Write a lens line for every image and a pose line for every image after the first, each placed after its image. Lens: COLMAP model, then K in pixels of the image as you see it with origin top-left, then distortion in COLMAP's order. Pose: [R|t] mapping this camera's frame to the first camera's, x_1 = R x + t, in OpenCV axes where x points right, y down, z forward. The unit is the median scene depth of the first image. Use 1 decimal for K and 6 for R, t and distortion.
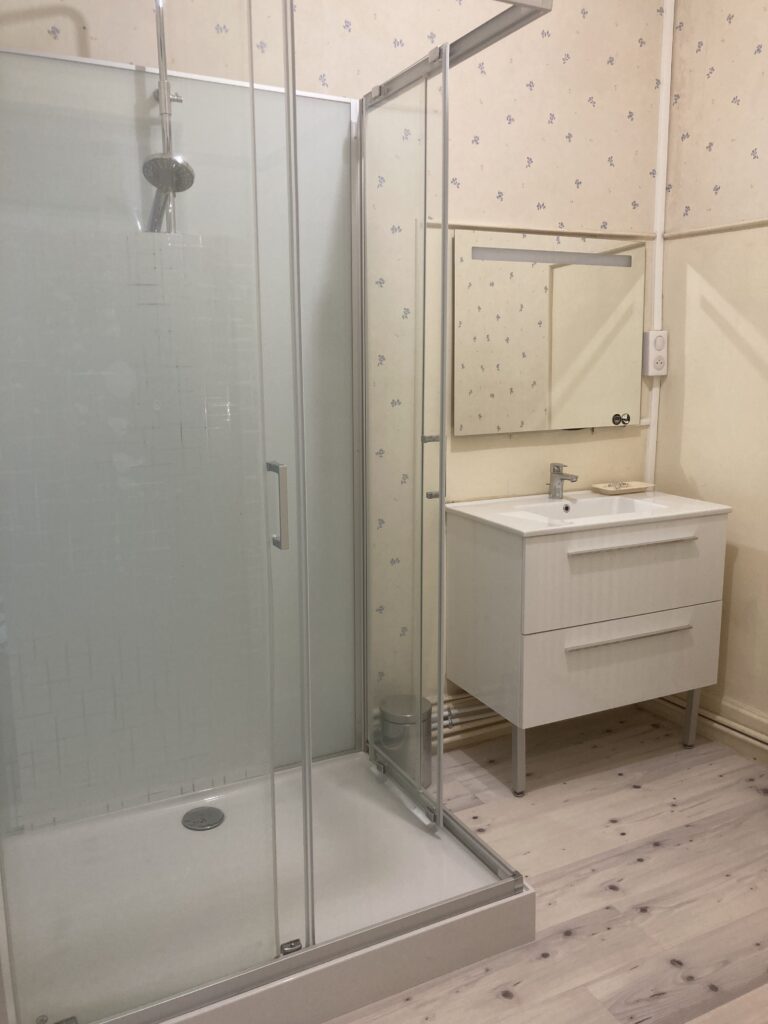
lens RADIAL K [[859.9, 0, 387.4], [0, 859.9, 508.5], [0, 0, 1]] dist [0.107439, -0.209442]
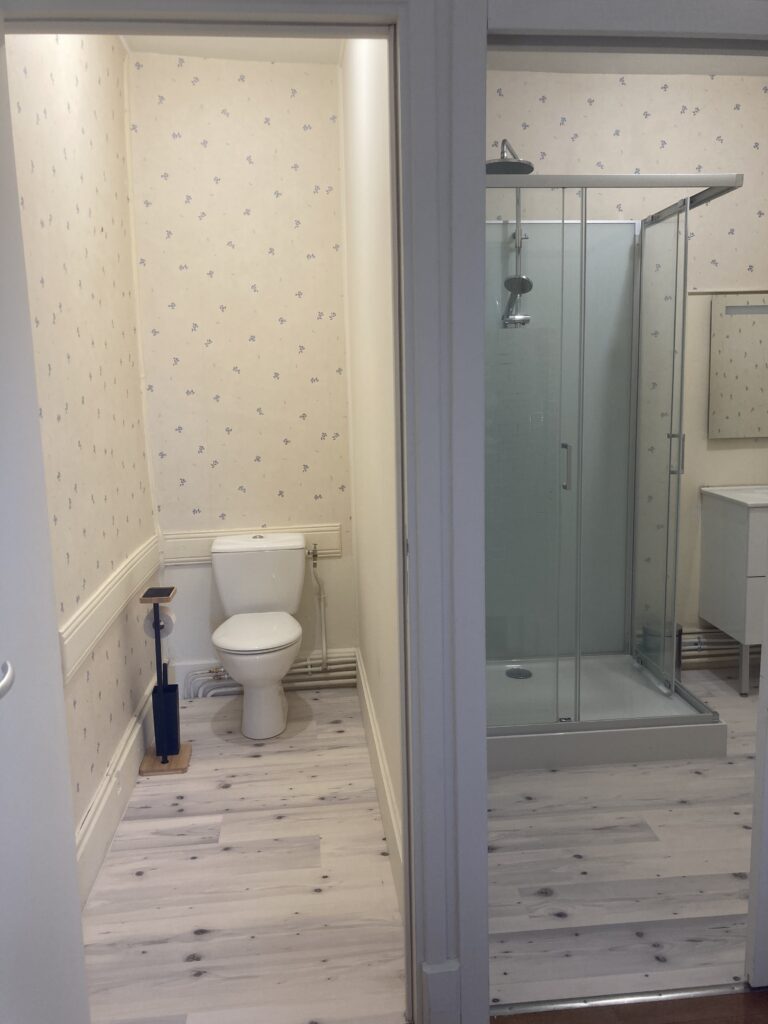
lens RADIAL K [[859.9, 0, 387.4], [0, 859.9, 508.5], [0, 0, 1]] dist [0.107439, -0.209442]
pose [[0.929185, 0.042543, -0.367158, 0.139356], [-0.051610, 0.998556, -0.014910, 0.092904], [0.365994, 0.032803, 0.930039, -0.598926]]
